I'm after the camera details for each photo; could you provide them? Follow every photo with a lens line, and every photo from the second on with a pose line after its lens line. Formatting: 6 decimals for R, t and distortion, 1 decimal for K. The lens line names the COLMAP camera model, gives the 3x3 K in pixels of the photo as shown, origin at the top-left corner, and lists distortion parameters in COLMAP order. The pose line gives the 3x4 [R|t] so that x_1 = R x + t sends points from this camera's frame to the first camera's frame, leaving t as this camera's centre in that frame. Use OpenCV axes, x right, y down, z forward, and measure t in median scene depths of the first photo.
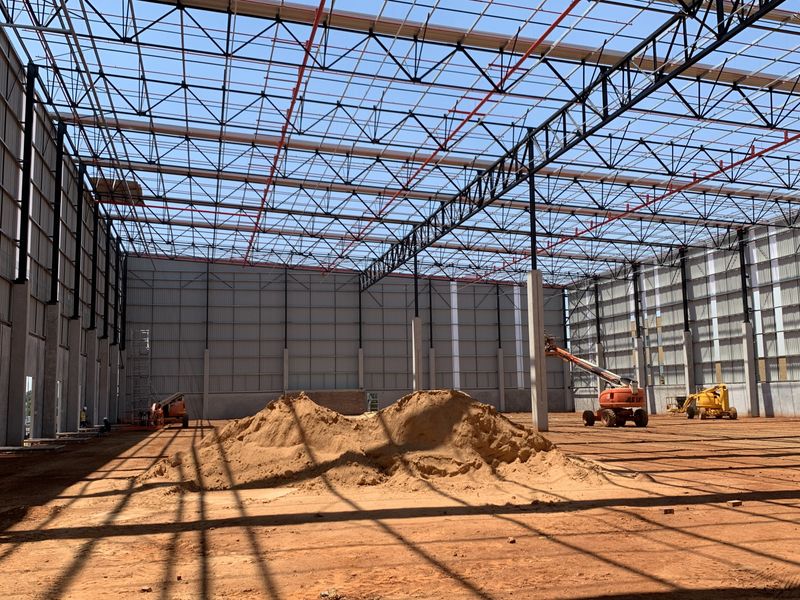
lens RADIAL K [[776.2, 0, 406.1], [0, 776.2, 309.2], [0, 0, 1]] dist [0.056019, 0.000000]
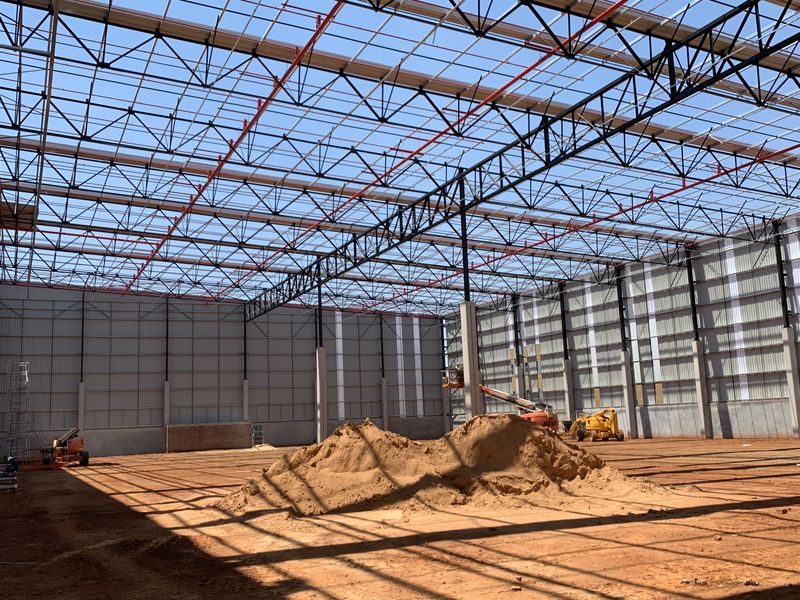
lens RADIAL K [[776.2, 0, 401.0], [0, 776.2, 305.3], [0, 0, 1]] dist [0.056019, 0.000000]
pose [[0.982974, 0.006226, 0.183640, -0.125373], [0.001797, 0.999052, -0.043494, 0.000199], [-0.183737, 0.043083, 0.982031, -0.015745]]
